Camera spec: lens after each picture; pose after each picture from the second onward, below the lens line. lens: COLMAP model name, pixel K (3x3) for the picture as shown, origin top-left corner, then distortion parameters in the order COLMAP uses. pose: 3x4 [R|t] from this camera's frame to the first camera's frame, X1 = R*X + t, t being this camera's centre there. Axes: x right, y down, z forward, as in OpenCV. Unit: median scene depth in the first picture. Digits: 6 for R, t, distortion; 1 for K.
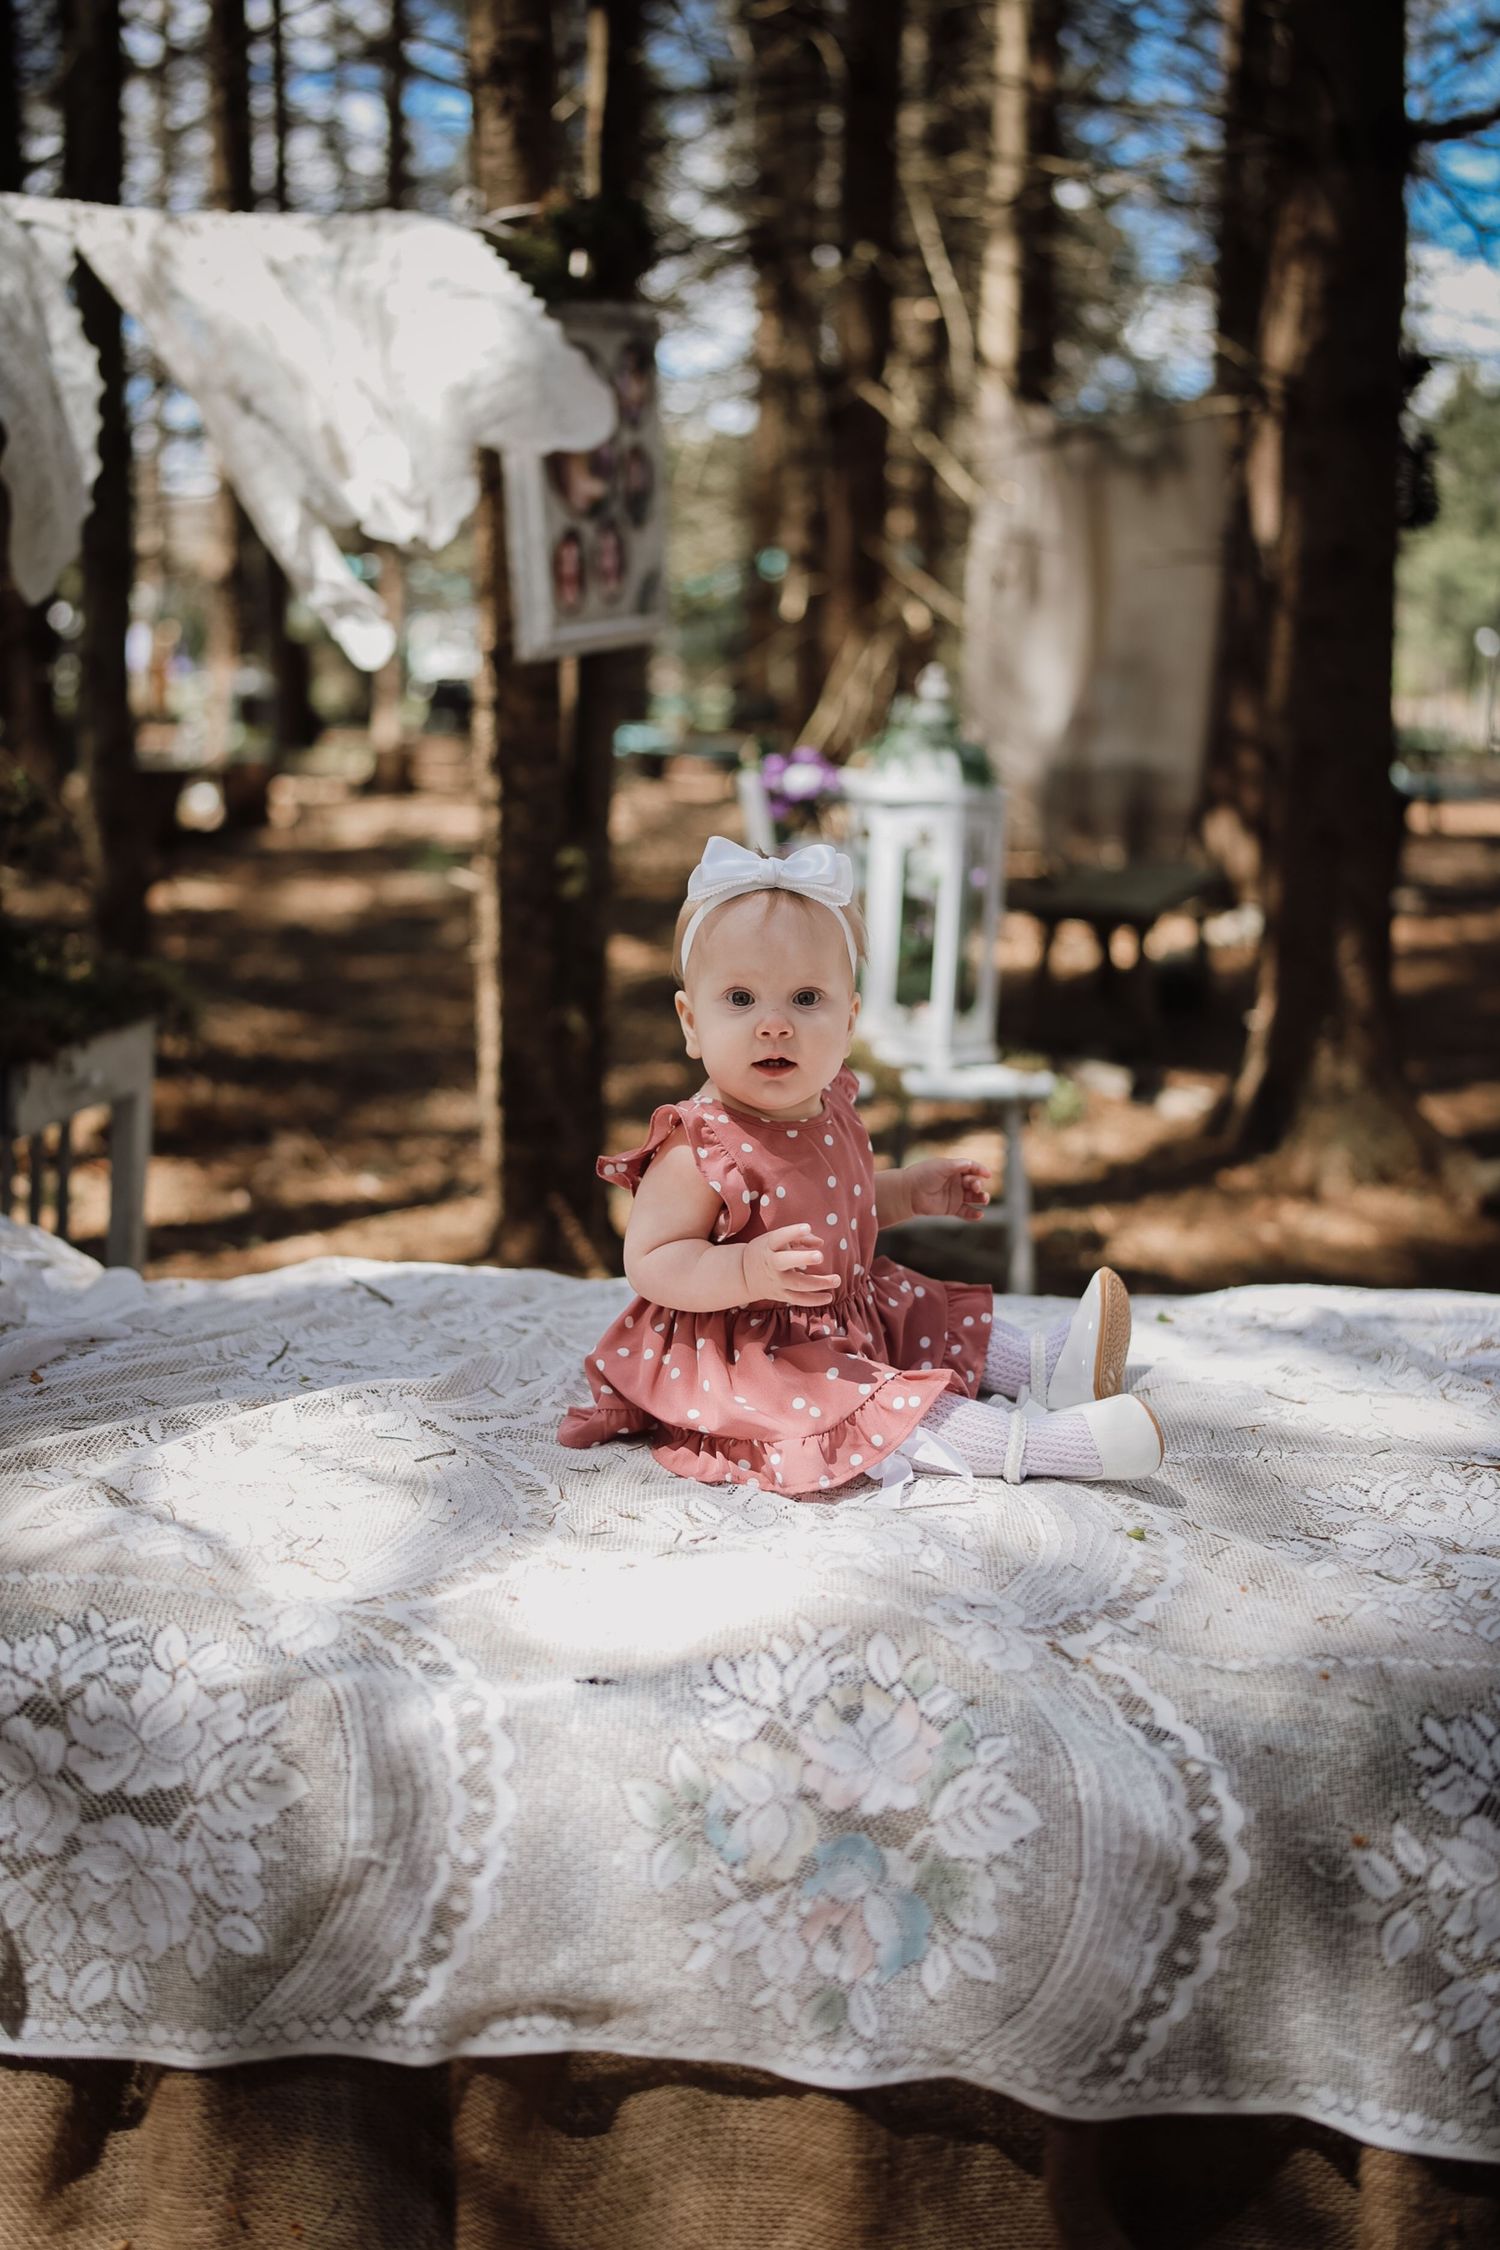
lens RADIAL K [[2255.6, 0, 746.7], [0, 2255.6, 1122.8], [0, 0, 1]] dist [-0.049737, 0.000000]
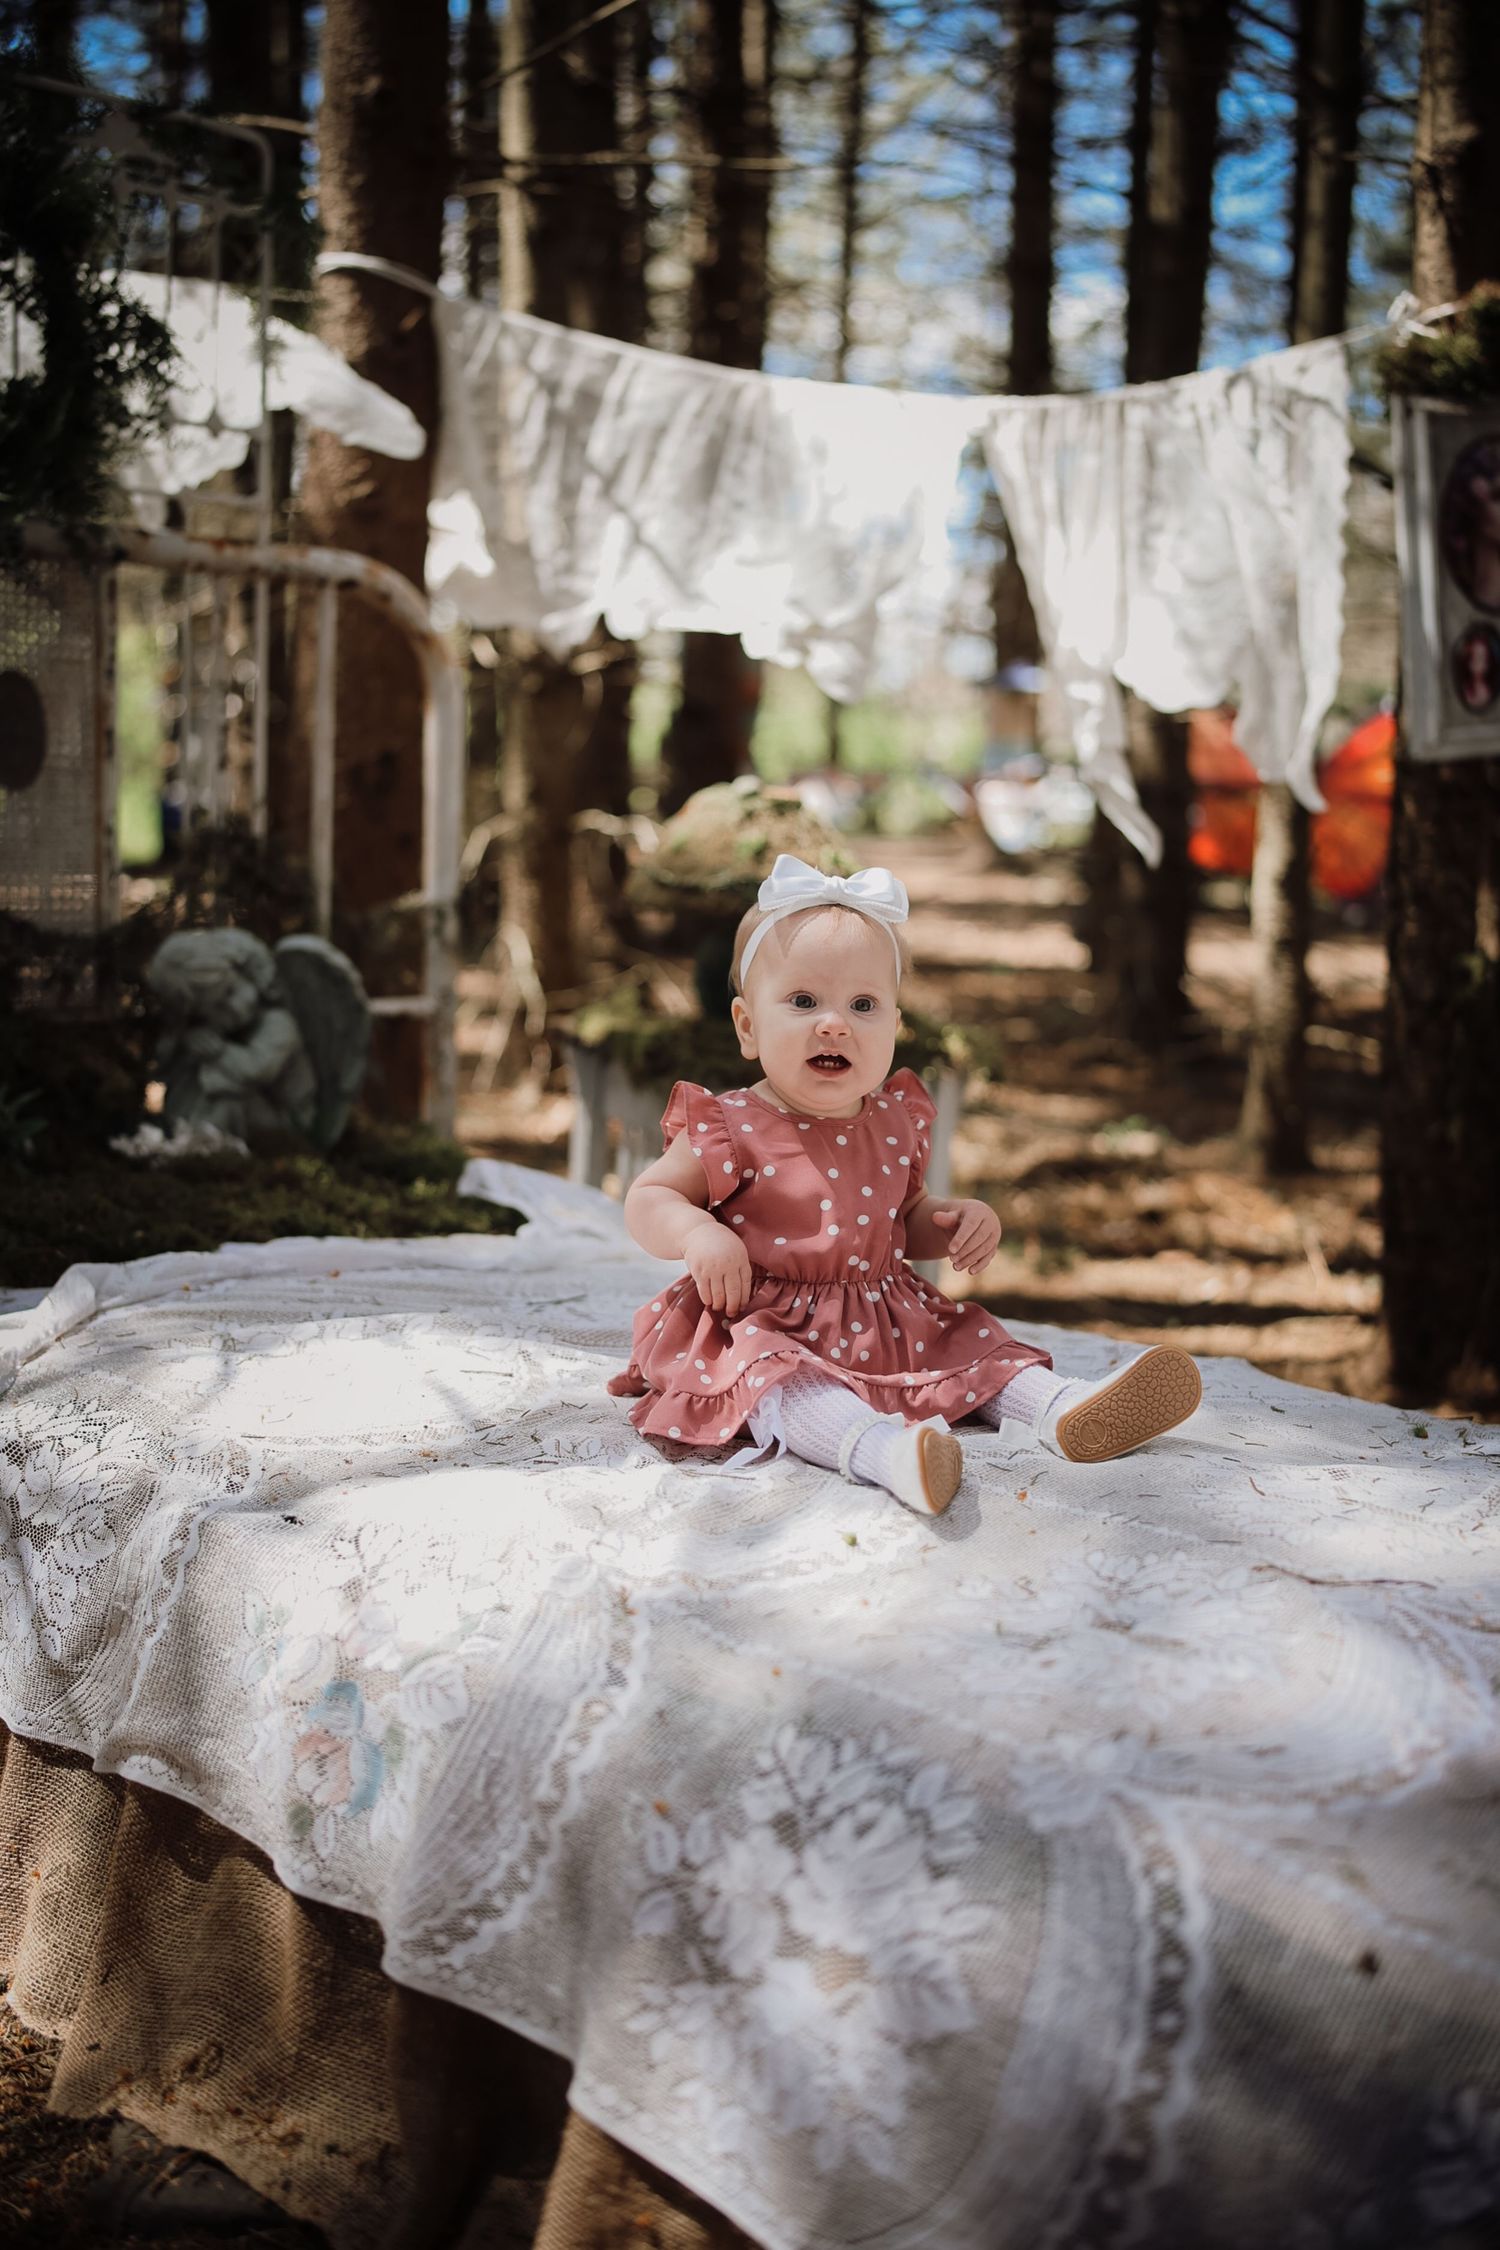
lens RADIAL K [[2255.6, 0, 783.9], [0, 2255.6, 1162.5], [0, 0, 1]] dist [-0.049737, 0.000000]
pose [[0.753177, 0.096031, -0.650770, 0.745722], [-0.133360, 0.991035, -0.008103, 0.028973], [0.644158, 0.092890, 0.759231, 0.200865]]
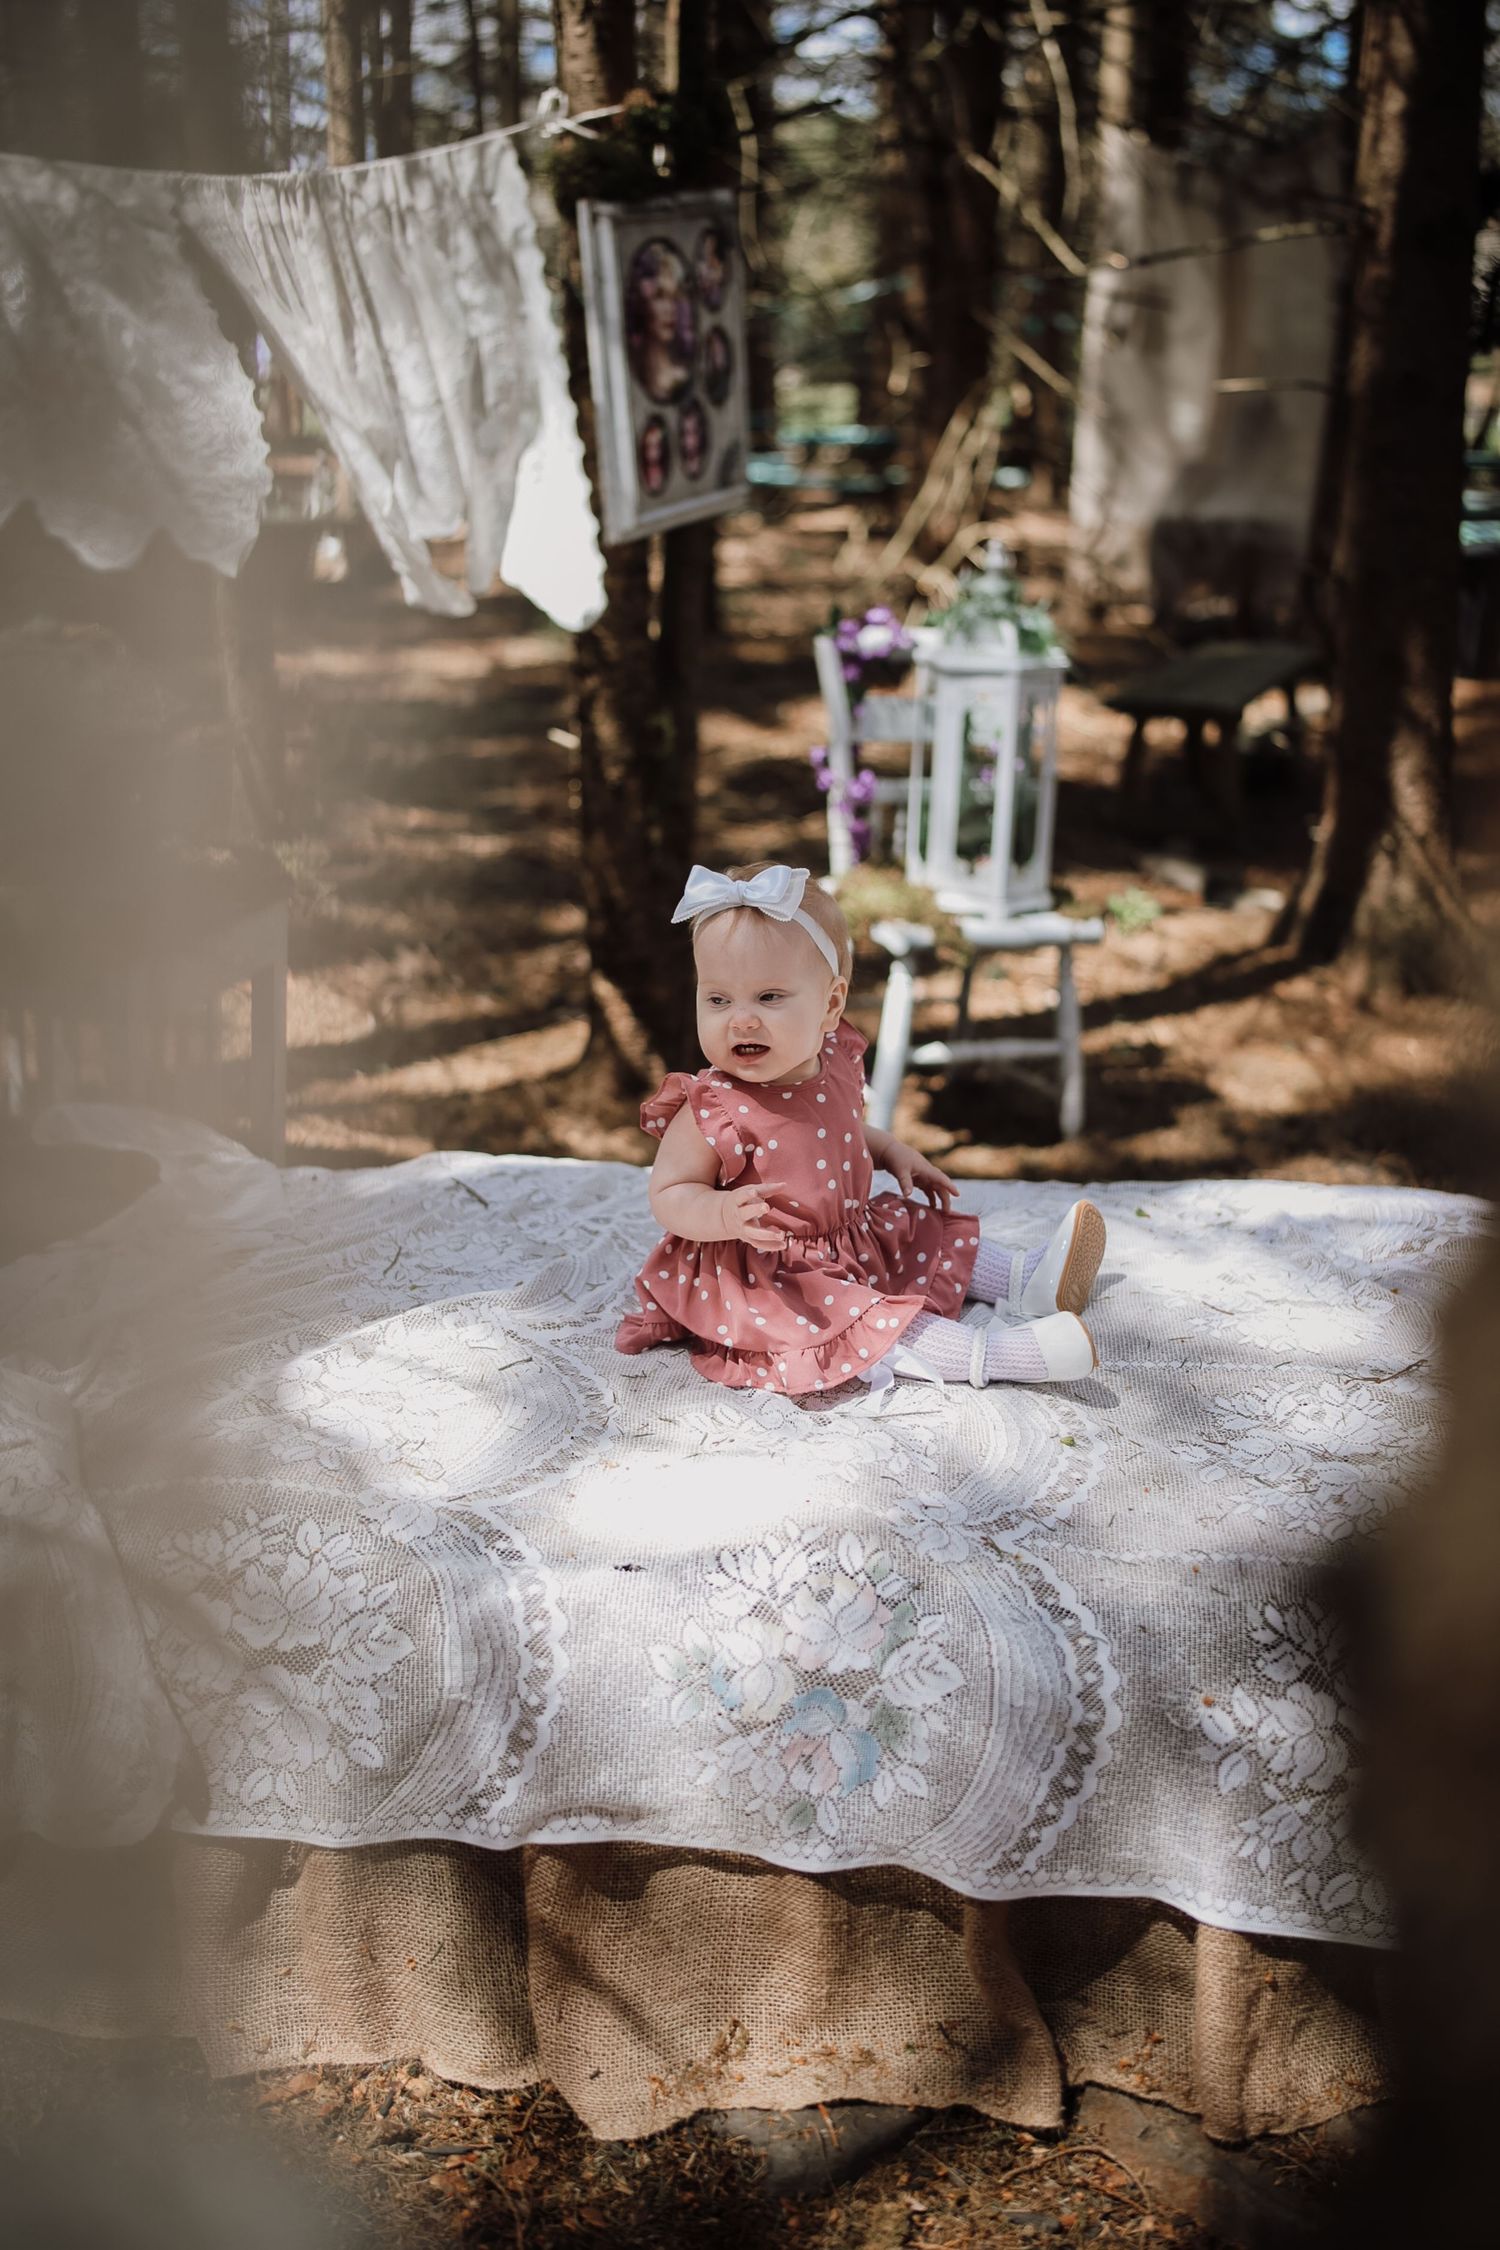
lens RADIAL K [[2255.6, 0, 765.4], [0, 2255.6, 1126.7], [0, 0, 1]] dist [-0.049737, 0.000000]
pose [[0.998656, 0.002124, -0.051789, 0.066146], [0.004742, 0.991227, 0.132087, -0.149984], [0.051615, -0.132155, 0.989884, -0.218368]]
